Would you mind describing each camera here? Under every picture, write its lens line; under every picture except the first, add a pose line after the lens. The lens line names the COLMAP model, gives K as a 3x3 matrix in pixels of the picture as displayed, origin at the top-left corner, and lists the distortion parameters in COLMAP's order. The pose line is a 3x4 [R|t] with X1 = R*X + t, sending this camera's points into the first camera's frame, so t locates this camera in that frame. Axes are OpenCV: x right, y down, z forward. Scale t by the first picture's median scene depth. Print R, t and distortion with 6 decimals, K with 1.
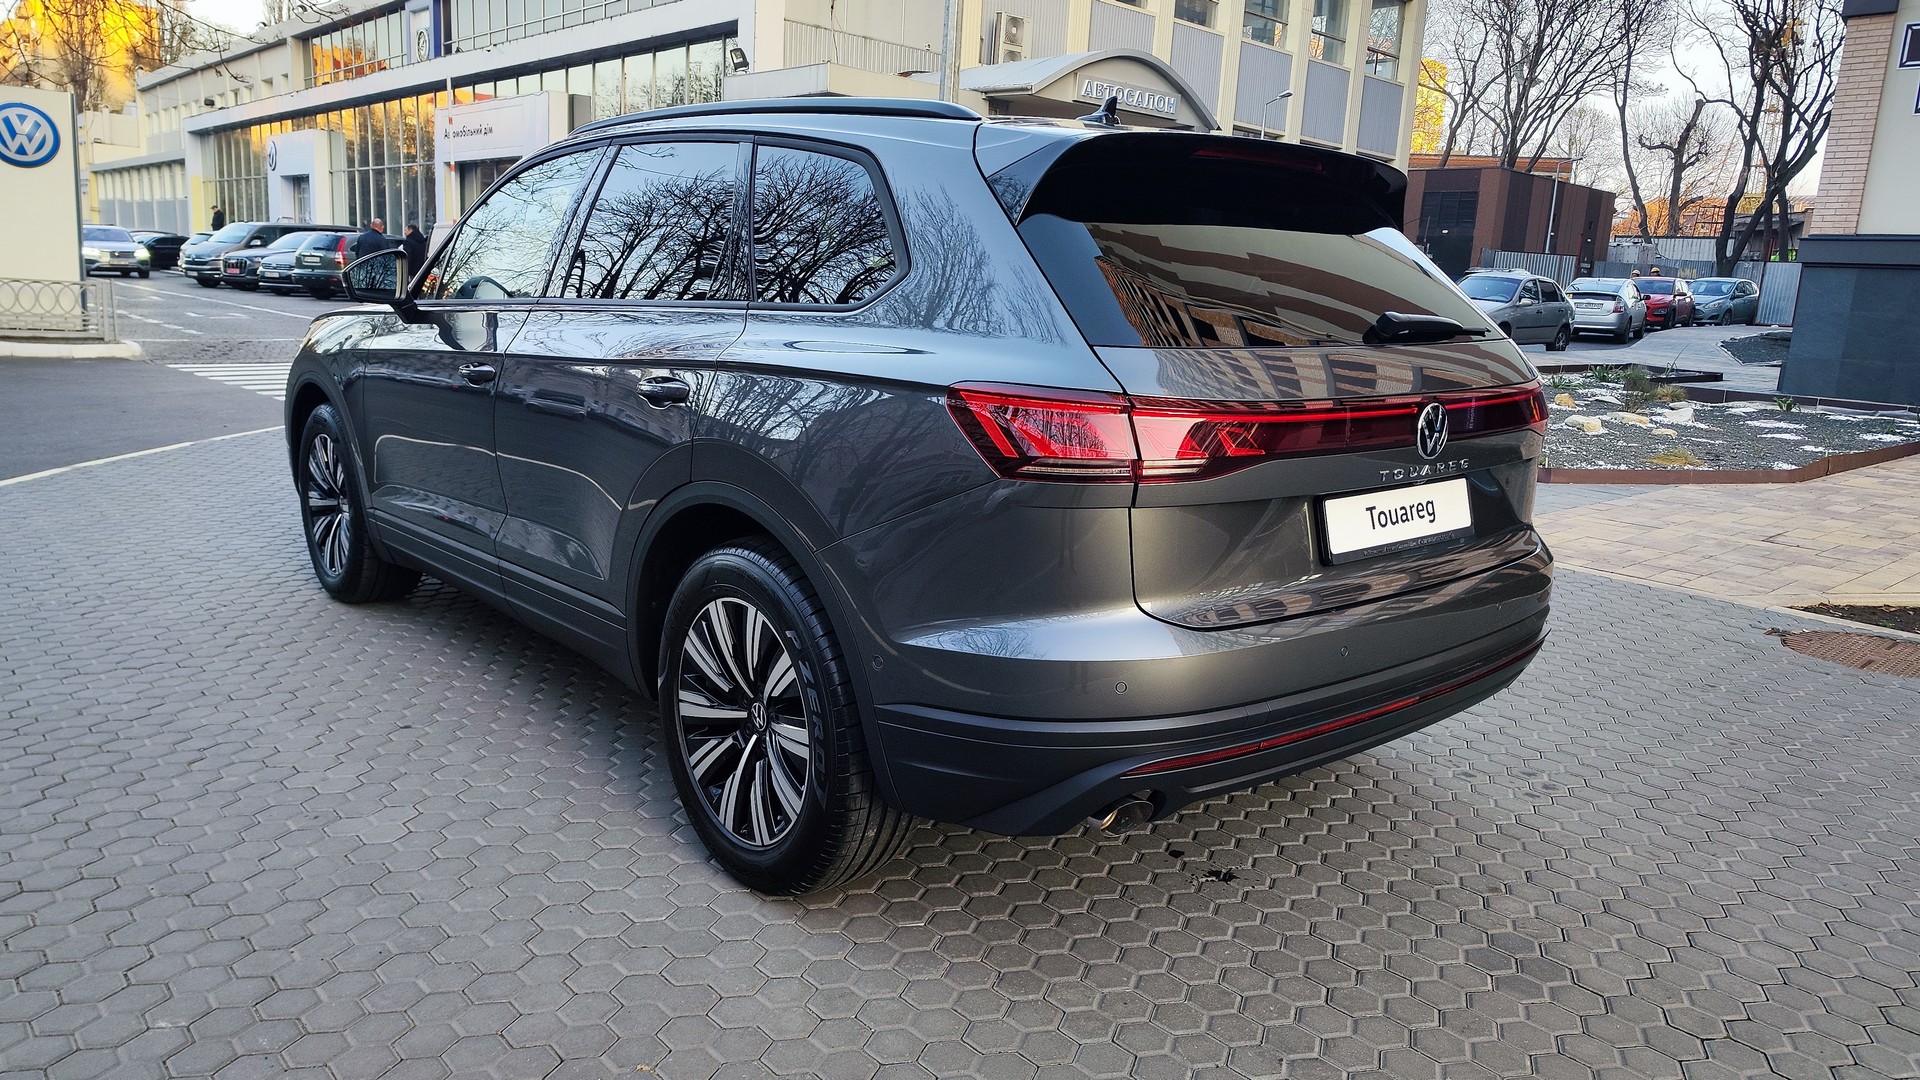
lens RADIAL K [[1369.0, 0, 990.0], [0, 1369.0, 534.2], [0, 0, 1]] dist [0.003054, 0.005167]
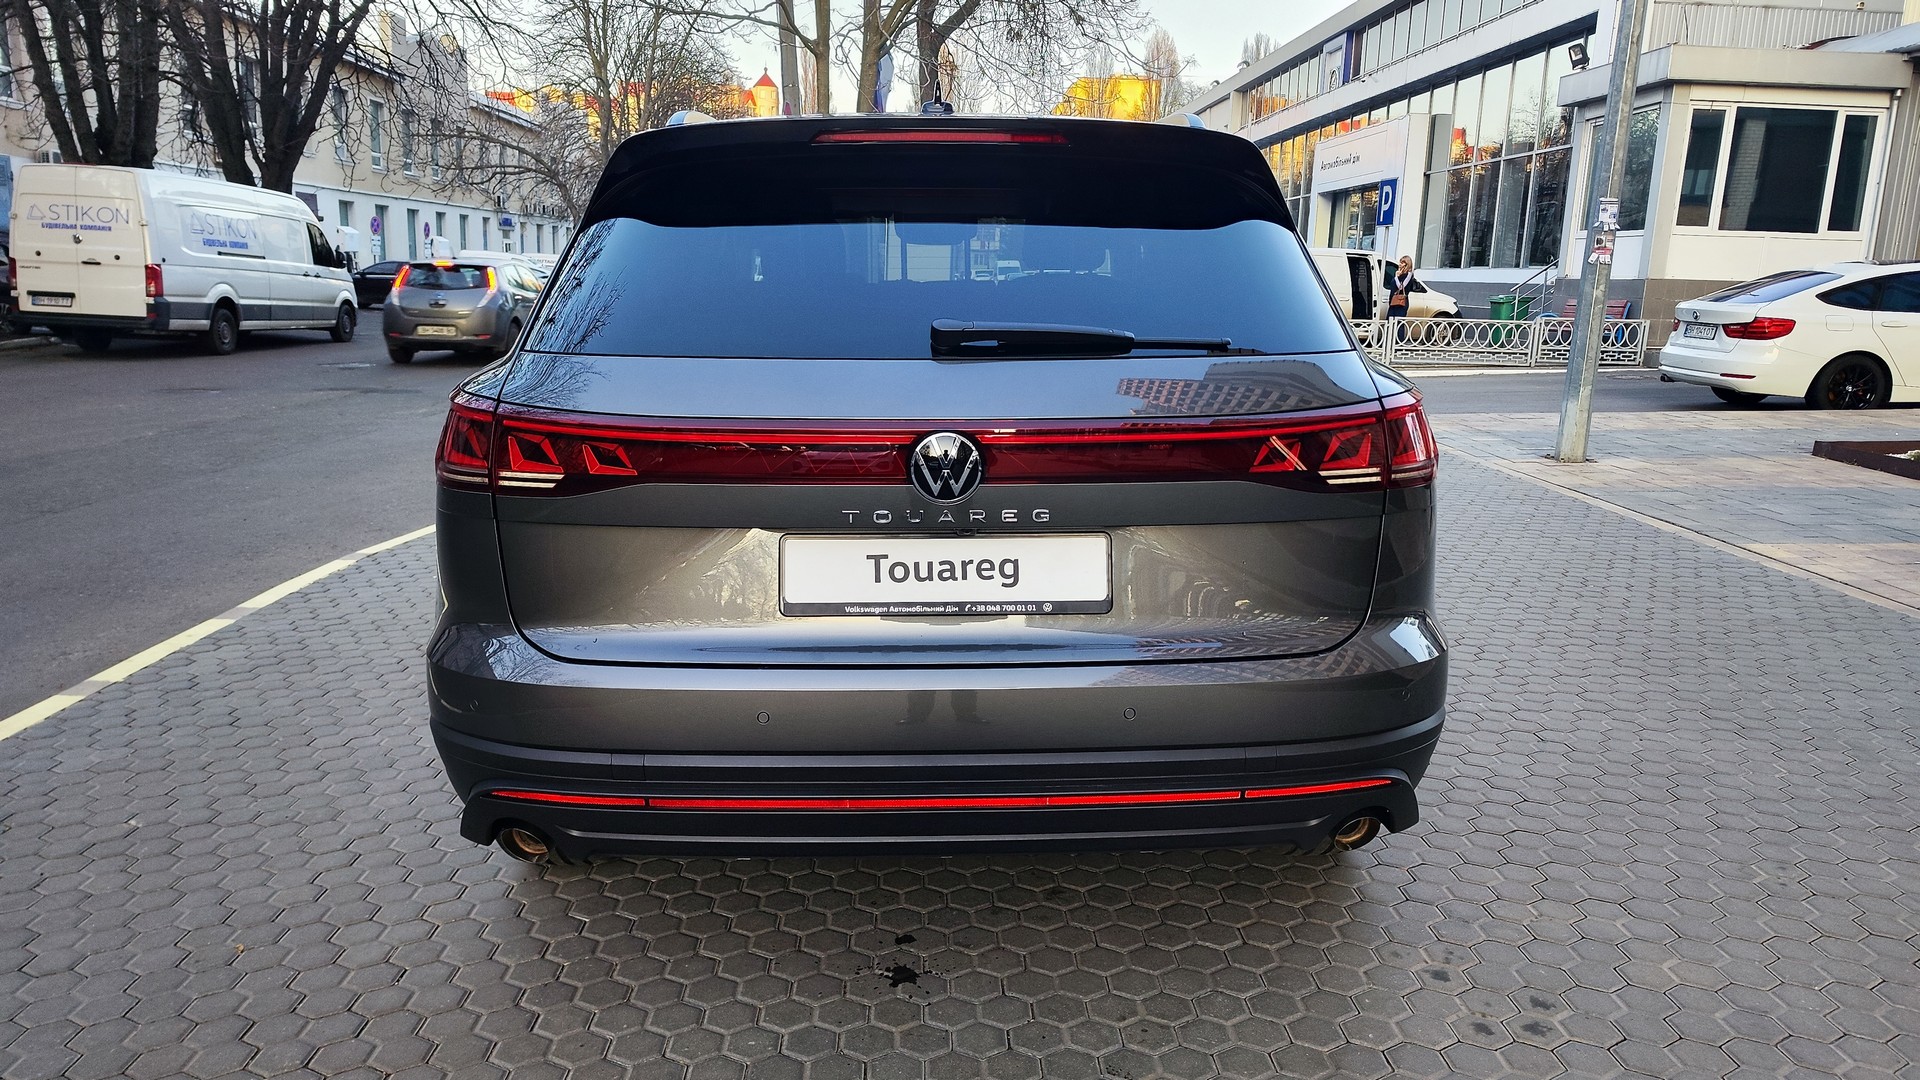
lens RADIAL K [[1351.9, 0, 953.8], [0, 1351.9, 548.0], [0, 0, 1]] dist [0.006550, 0.004636]
pose [[0.747820, 0.098527, -0.656550, 0.802108], [-0.103569, 0.994132, 0.031221, -0.051271], [0.655774, 0.044651, 0.753636, 0.410640]]
